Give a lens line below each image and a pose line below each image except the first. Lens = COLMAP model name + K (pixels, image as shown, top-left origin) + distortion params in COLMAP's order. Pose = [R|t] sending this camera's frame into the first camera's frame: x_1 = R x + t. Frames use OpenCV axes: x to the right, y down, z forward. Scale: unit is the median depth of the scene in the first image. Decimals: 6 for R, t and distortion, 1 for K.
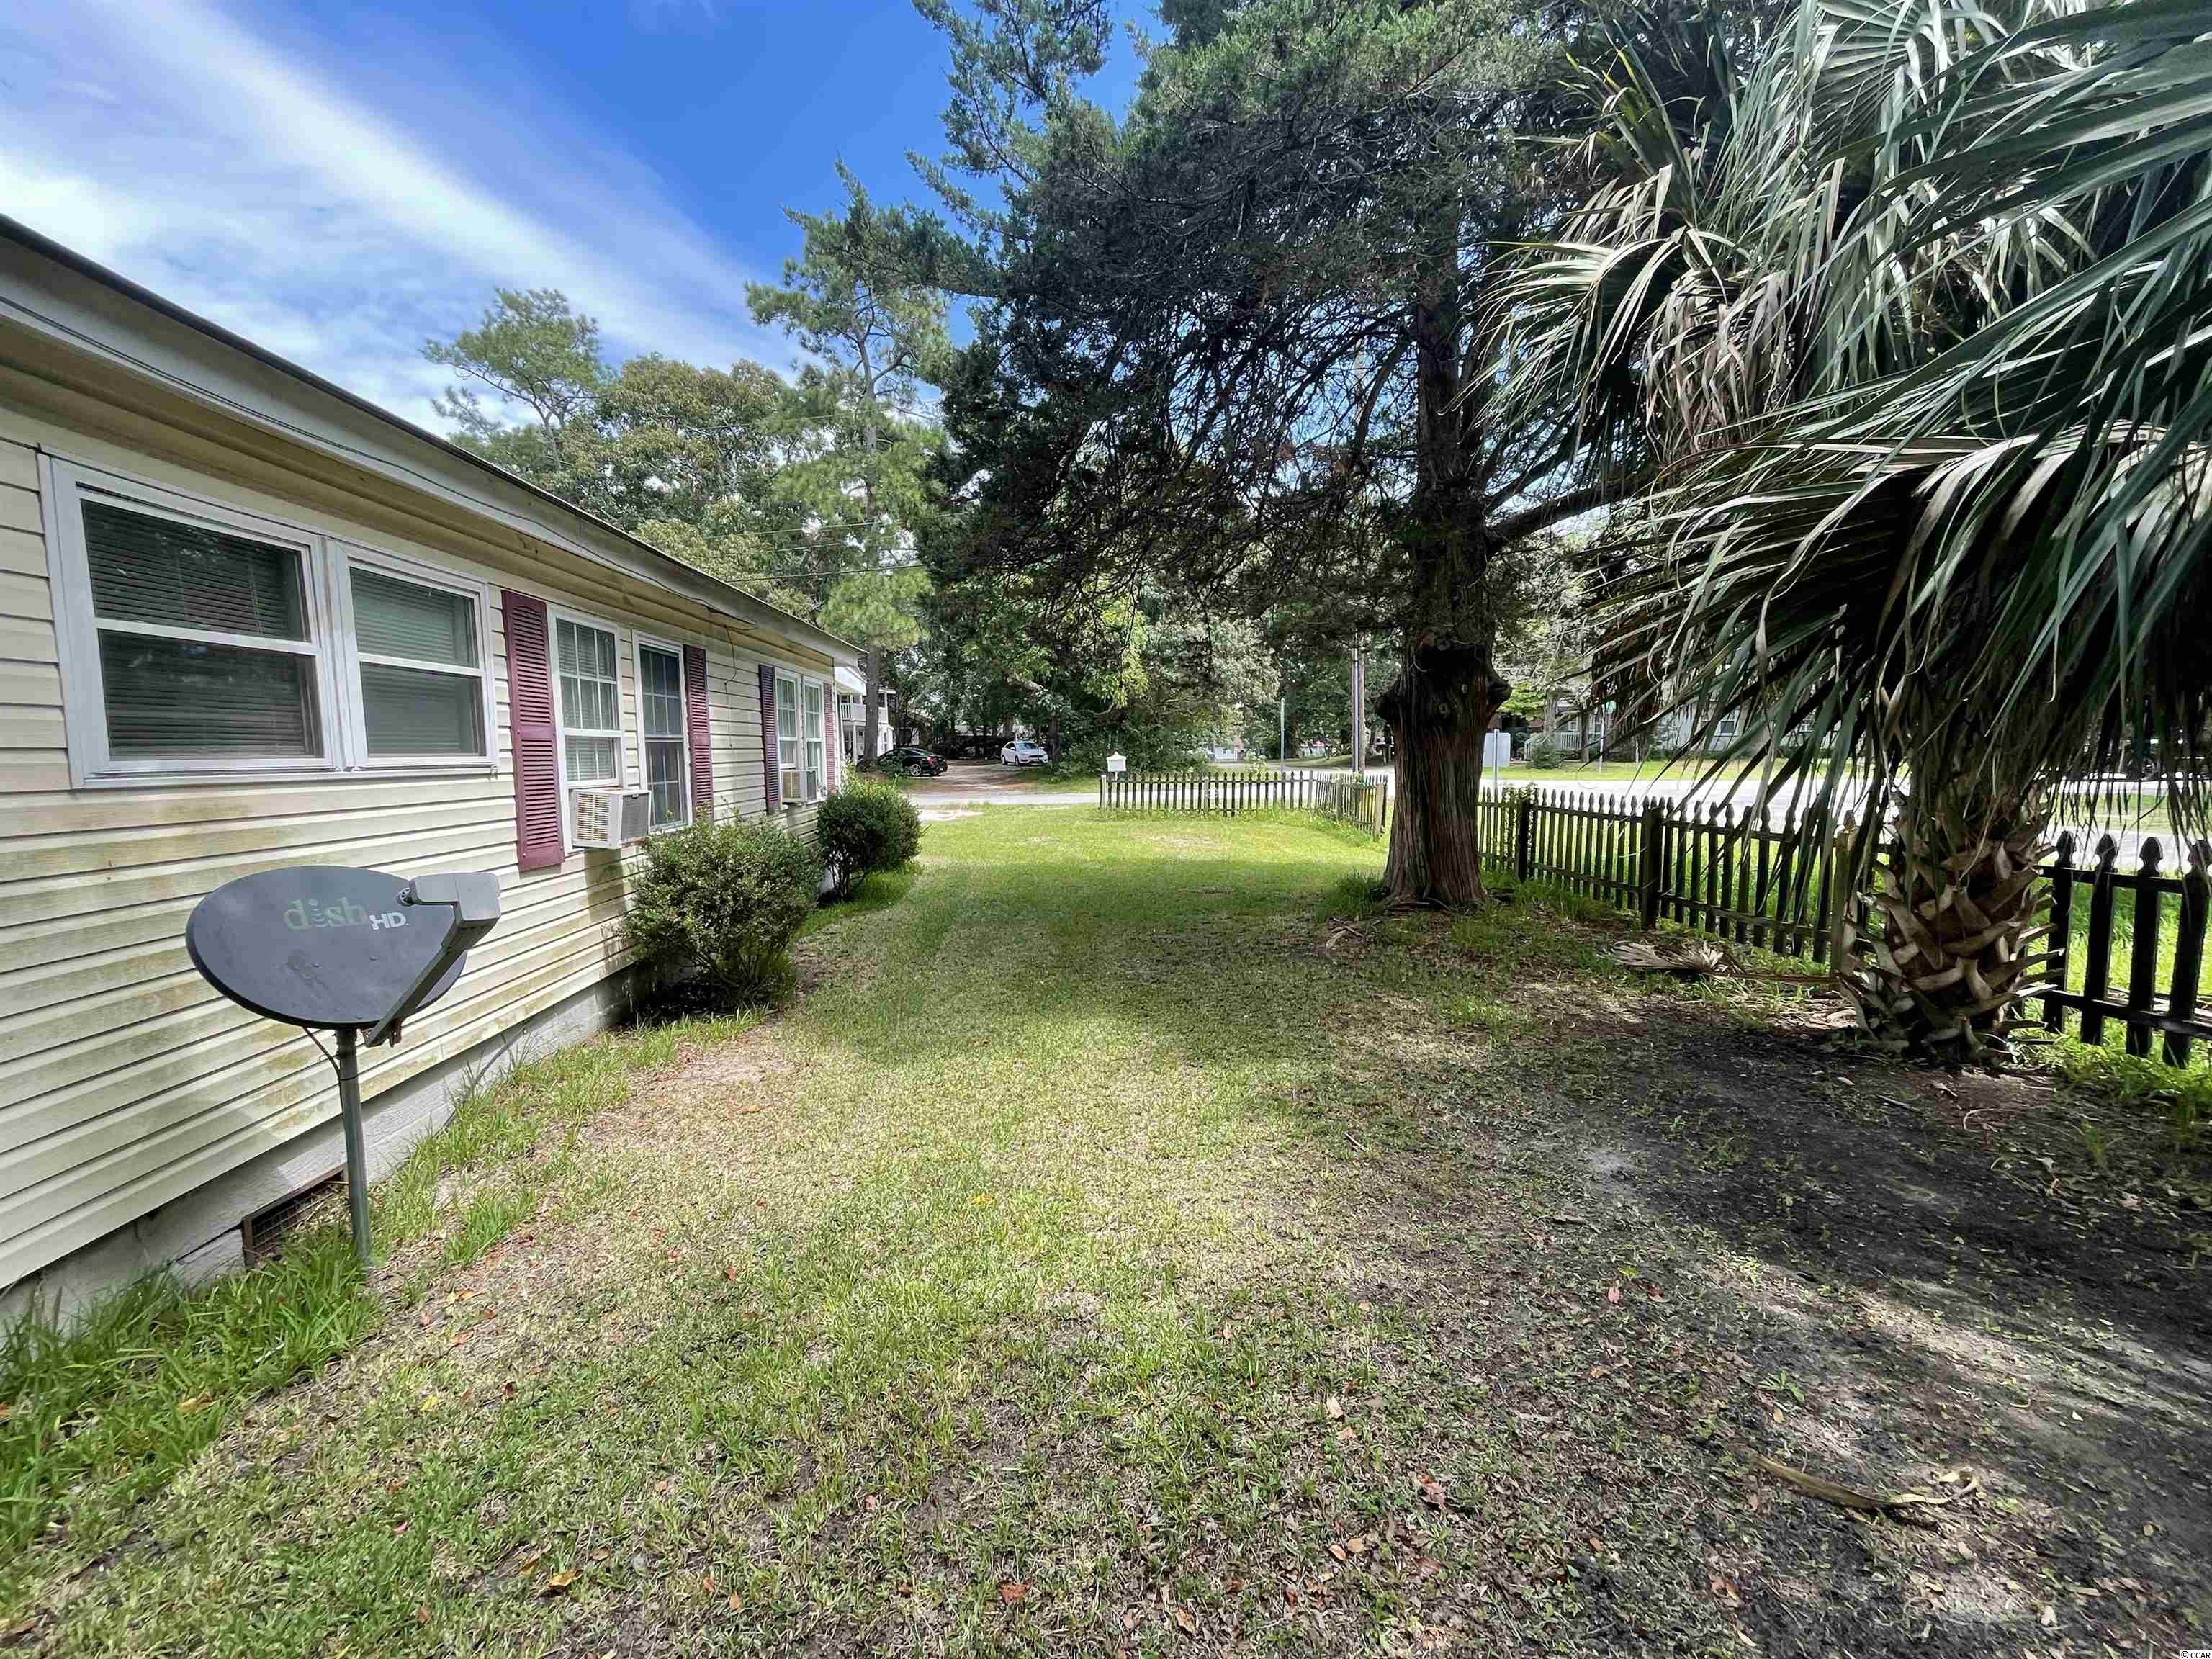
lens RADIAL K [[891.4, 0, 1101.6], [0, 891.4, 826.7], [0, 0, 1]] dist [-0.000359, -0.000827]
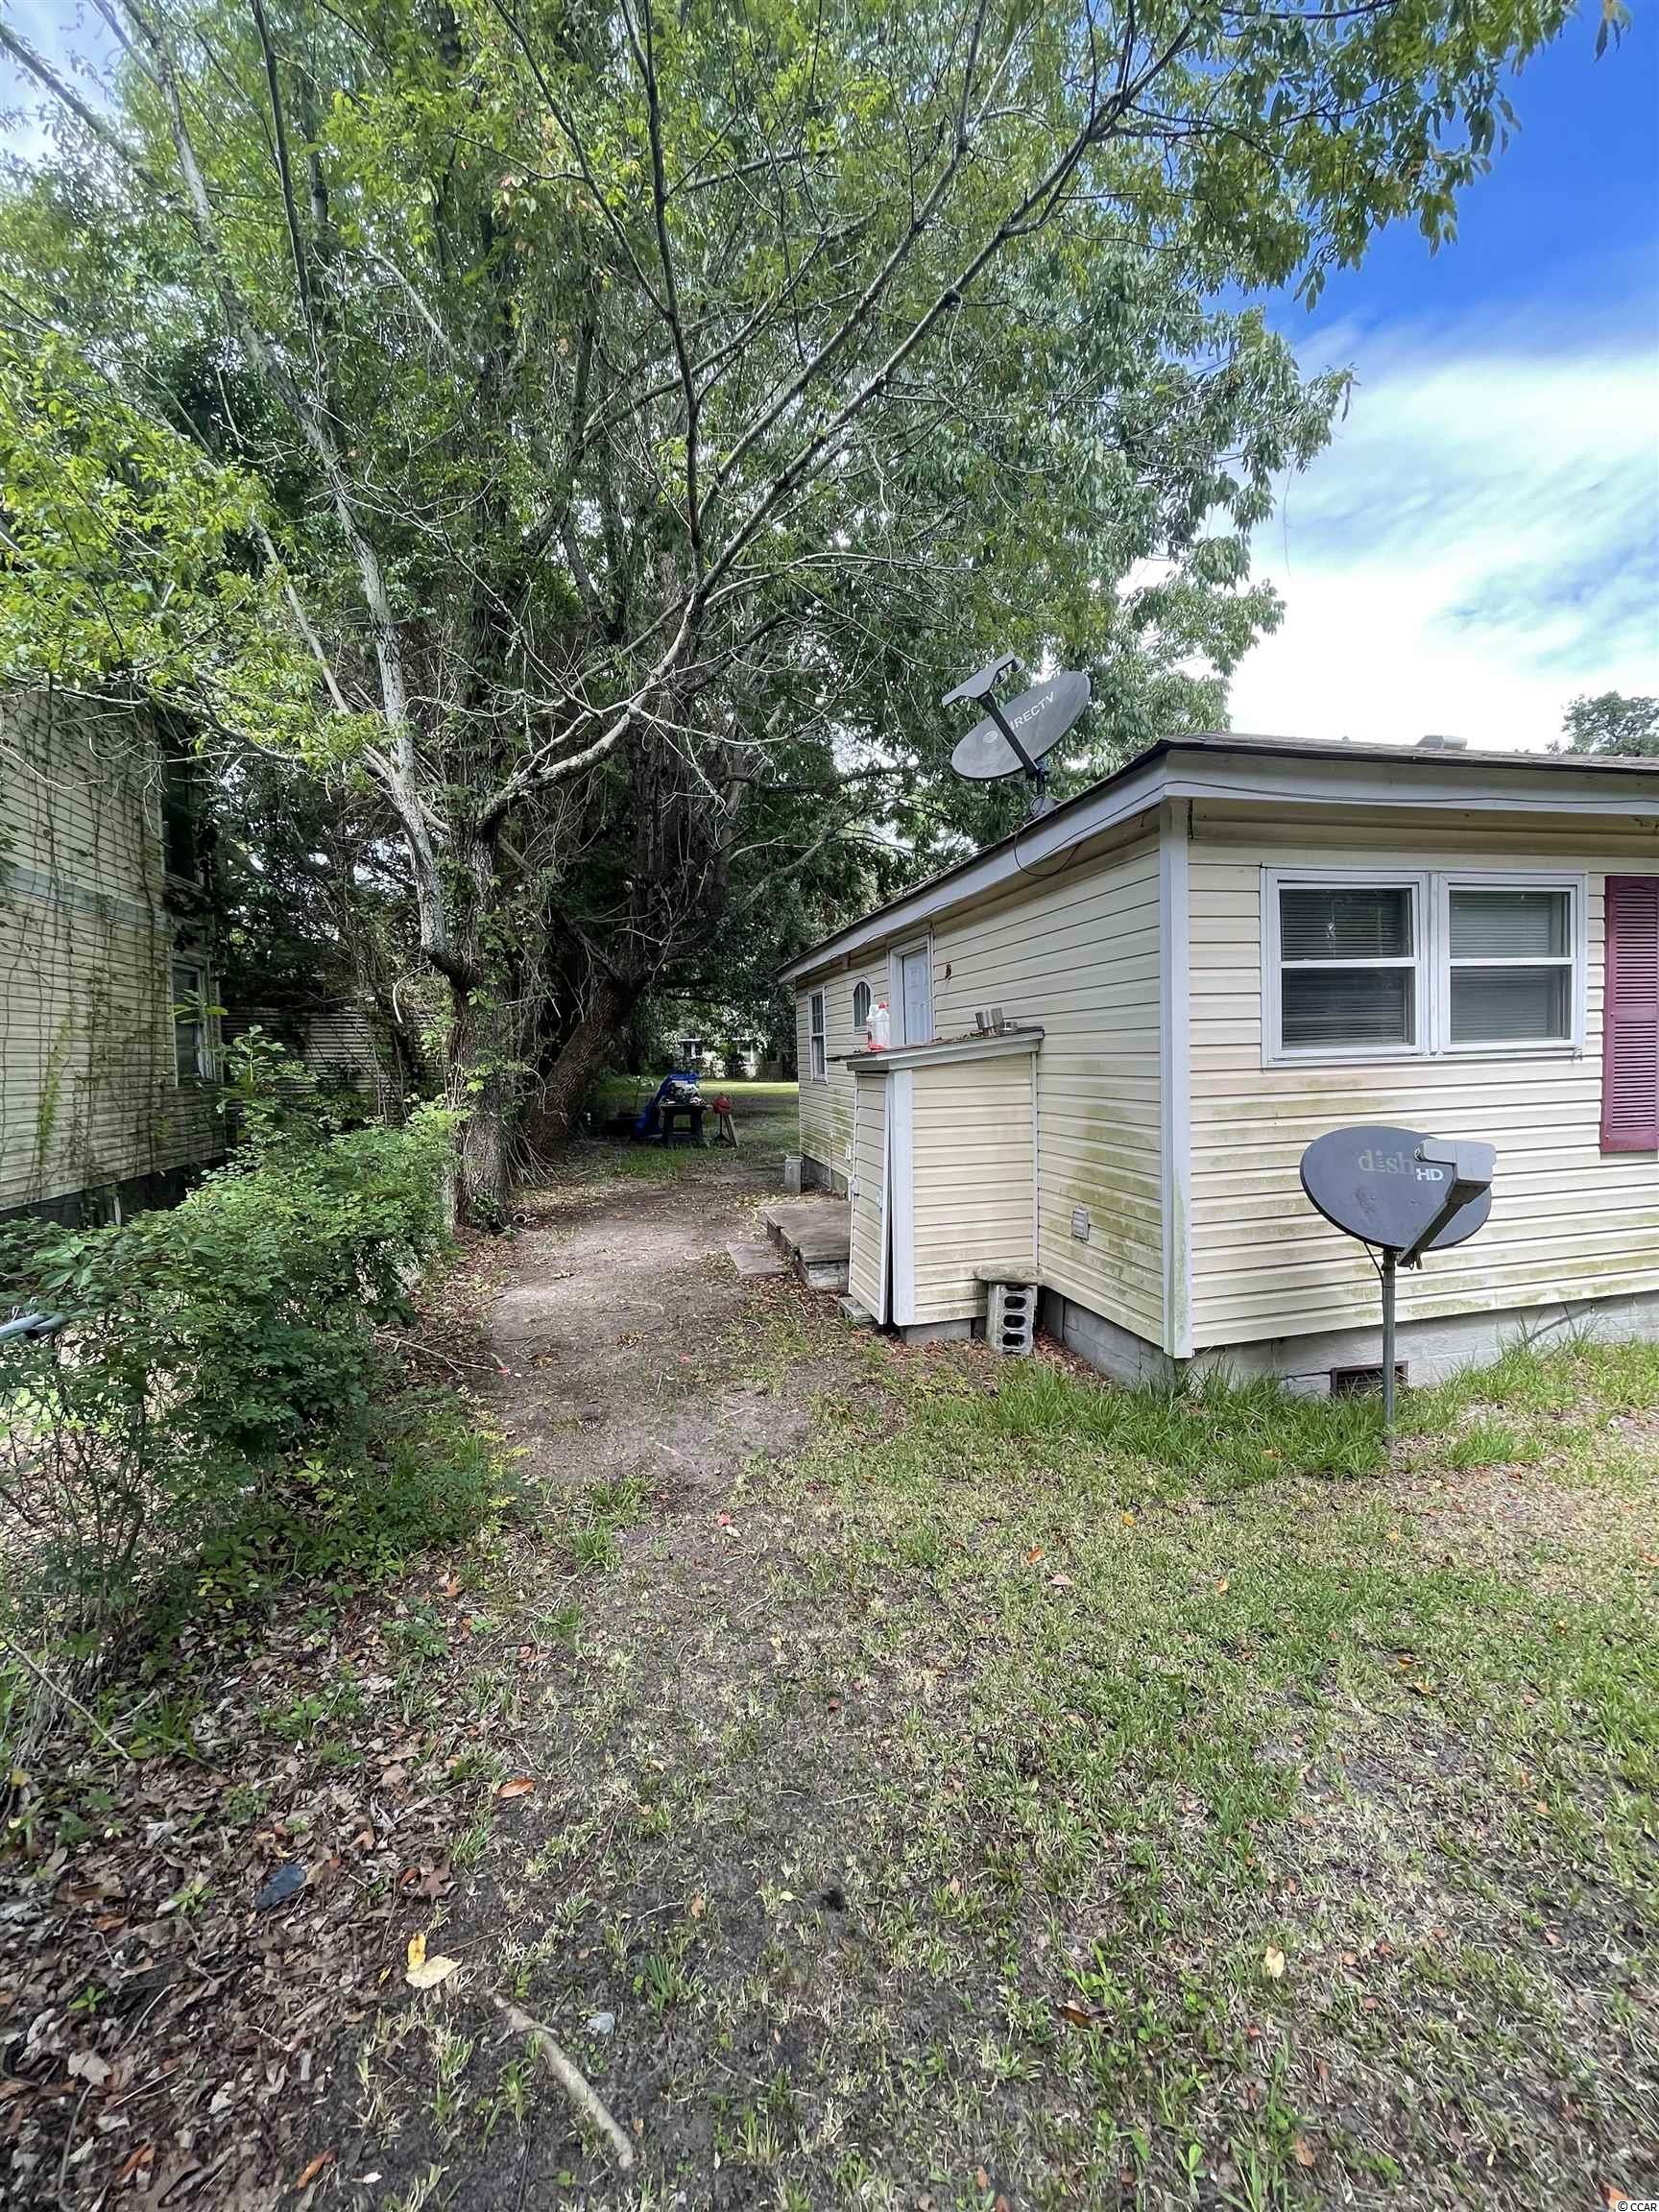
lens RADIAL K [[891.4, 0, 829.5], [0, 891.4, 1106.0], [0, 0, 1]] dist [-0.000359, -0.000827]
pose [[0.177859, 0.058843, -0.982295, 0.254061], [-0.052834, 0.997342, 0.050178, -0.009298], [0.982637, 0.042974, 0.180496, -0.064043]]
